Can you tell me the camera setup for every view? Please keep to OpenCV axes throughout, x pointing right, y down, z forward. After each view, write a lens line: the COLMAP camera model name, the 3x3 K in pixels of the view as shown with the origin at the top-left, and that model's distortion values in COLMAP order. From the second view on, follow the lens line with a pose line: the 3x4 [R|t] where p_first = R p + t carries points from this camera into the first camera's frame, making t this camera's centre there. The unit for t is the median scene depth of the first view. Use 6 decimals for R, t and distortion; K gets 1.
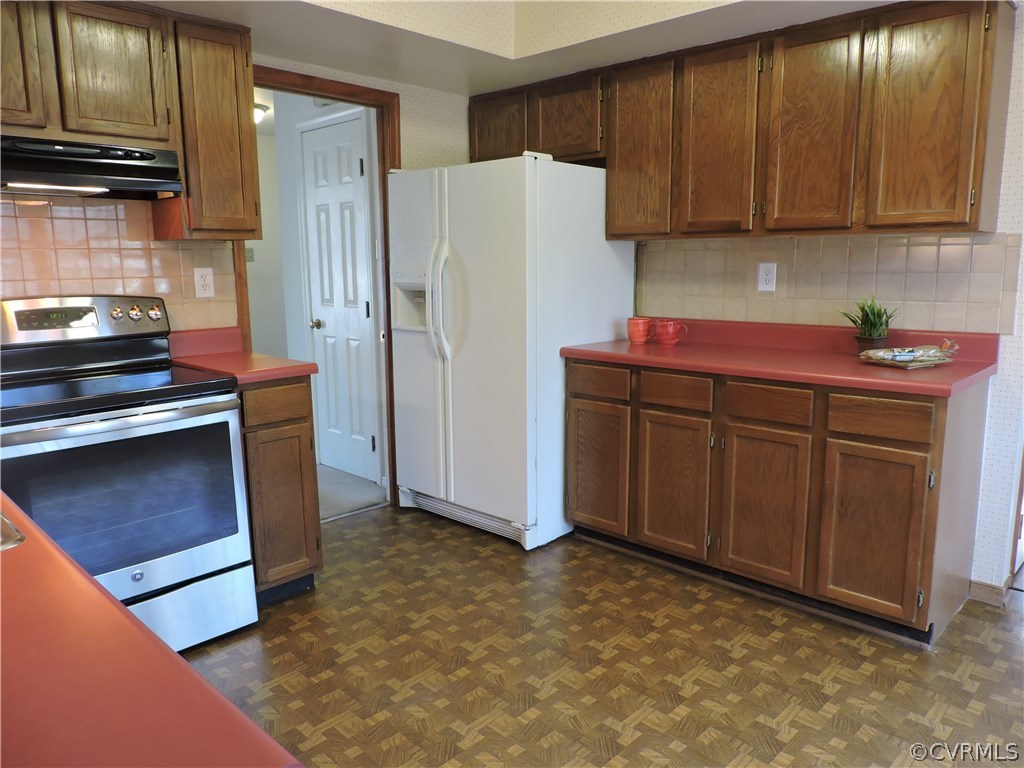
lens RADIAL K [[740.4, 0, 512.0], [0, 740.4, 384.0], [0, 0, 1]] dist [-0.009200, 0.003861]
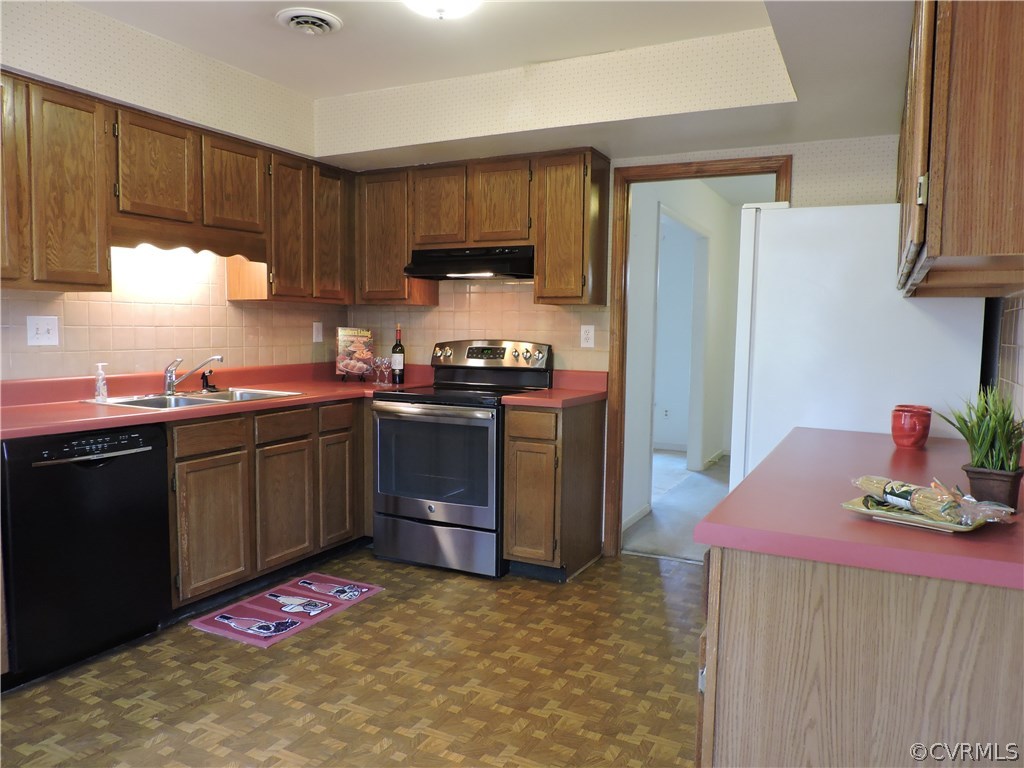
lens RADIAL K [[740.4, 0, 512.0], [0, 740.4, 384.0], [0, 0, 1]] dist [-0.009200, 0.003861]
pose [[0.284225, 0.087324, -0.954773, 0.956243], [-0.175295, 0.983790, 0.037794, -0.091279], [0.942596, 0.156625, 0.294925, 0.566131]]
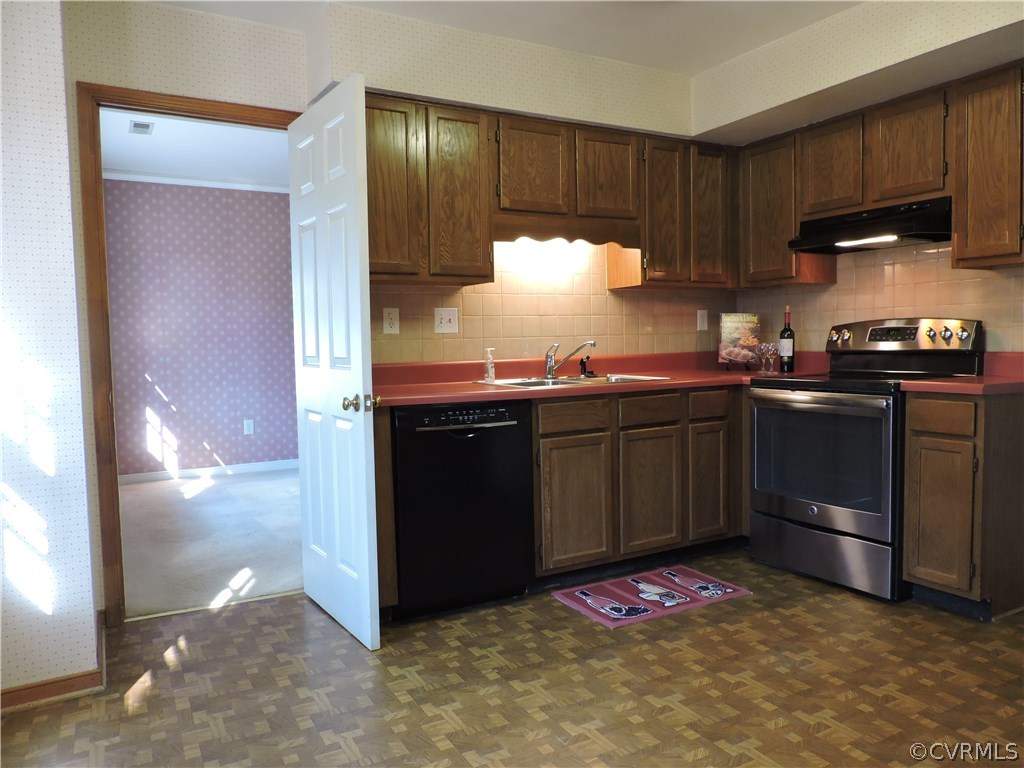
lens RADIAL K [[737.3, 0, 512.0], [0, 737.3, 384.0], [0, 0, 1]] dist [-0.012813, -0.001721]
pose [[-0.293017, 0.074115, -0.953230, 0.885077], [-0.136113, 0.983603, 0.118317, -0.061556], [0.946369, 0.164416, -0.278125, 0.708128]]
